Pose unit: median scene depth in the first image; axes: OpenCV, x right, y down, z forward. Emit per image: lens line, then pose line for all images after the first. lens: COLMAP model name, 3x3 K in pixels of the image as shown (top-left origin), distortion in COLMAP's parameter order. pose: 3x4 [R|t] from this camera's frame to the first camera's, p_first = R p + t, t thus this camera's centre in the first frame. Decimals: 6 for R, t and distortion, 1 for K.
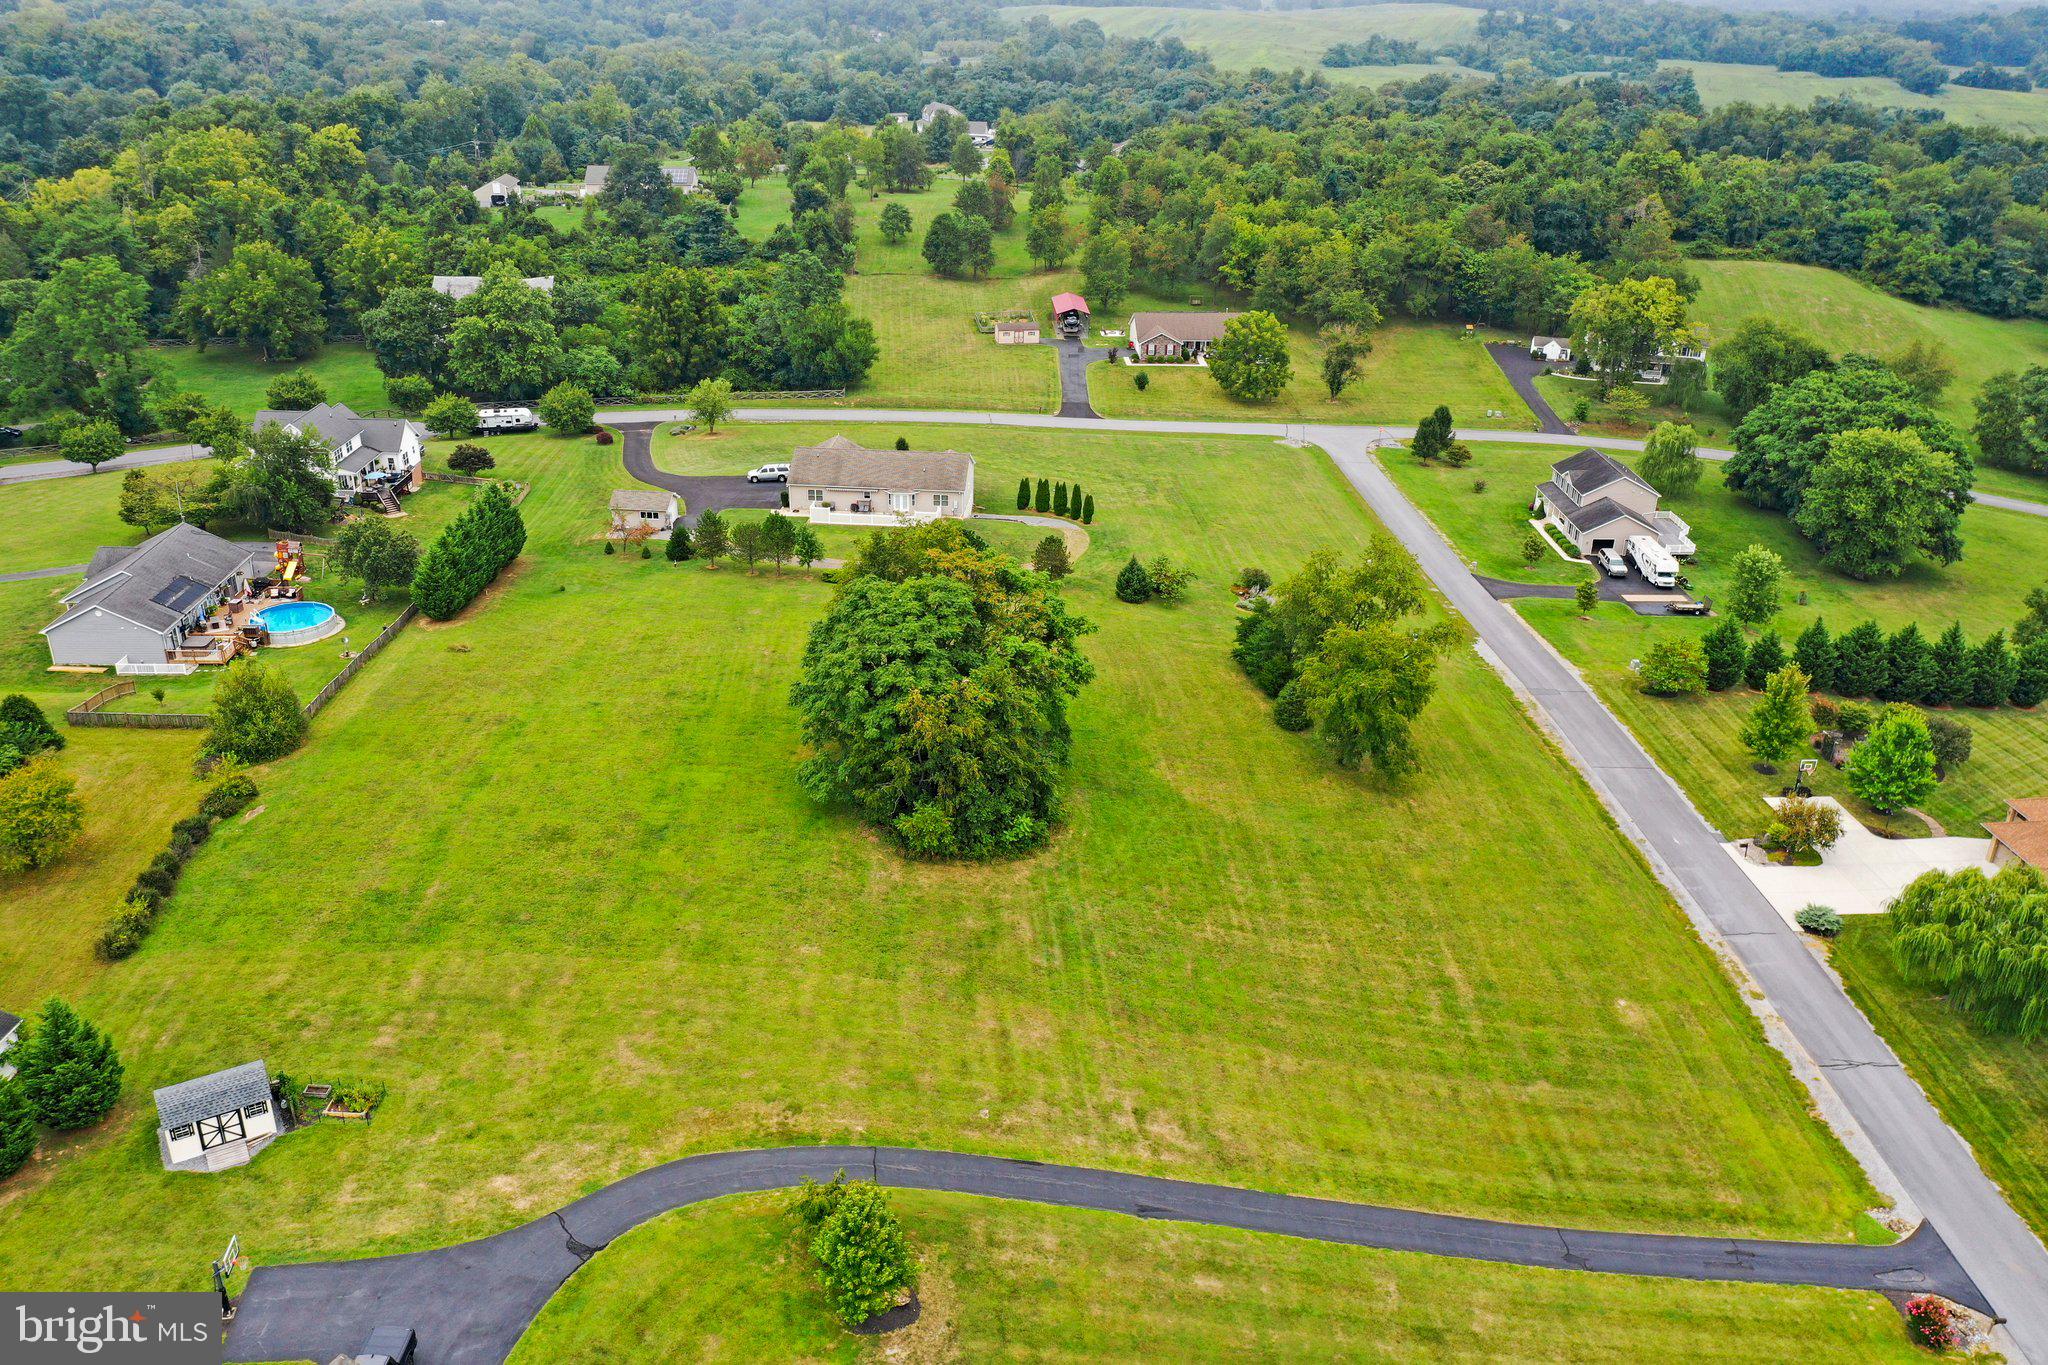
lens RADIAL K [[1616.3, 0, 1009.1], [0, 1616.3, 665.8], [0, 0, 1]] dist [-0.002283, -0.003649]
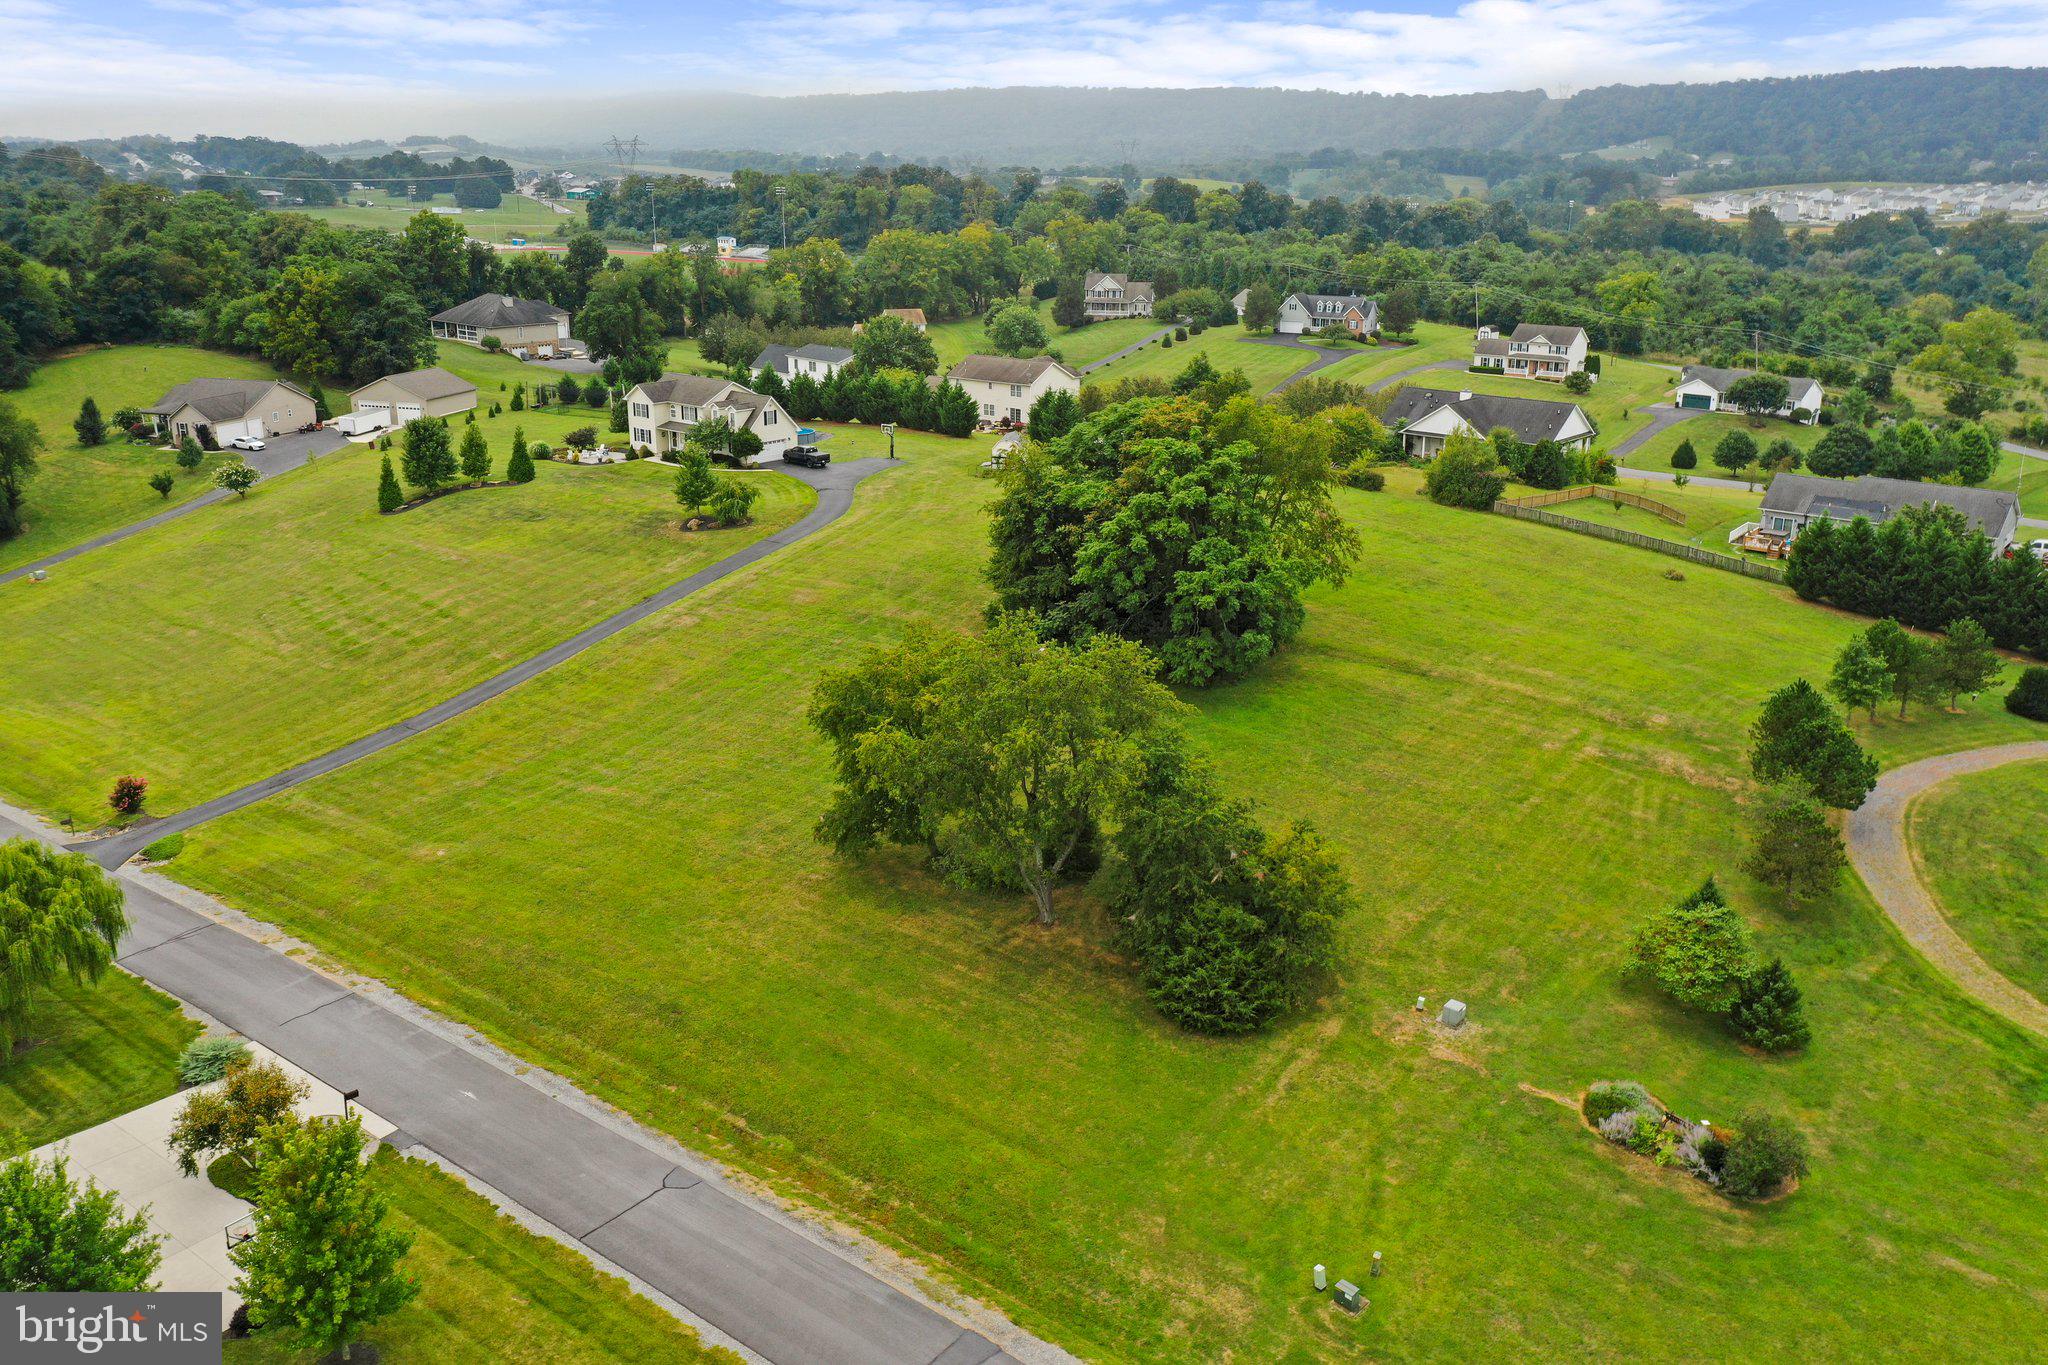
lens RADIAL K [[1616.3, 0, 1019.9], [0, 1616.3, 679.7], [0, 0, 1]] dist [-0.002283, -0.003649]
pose [[-0.648946, 0.217533, -0.729074, 0.469335], [-0.326434, 0.785969, 0.525066, -0.256713], [0.687248, 0.578734, -0.439041, 0.911200]]
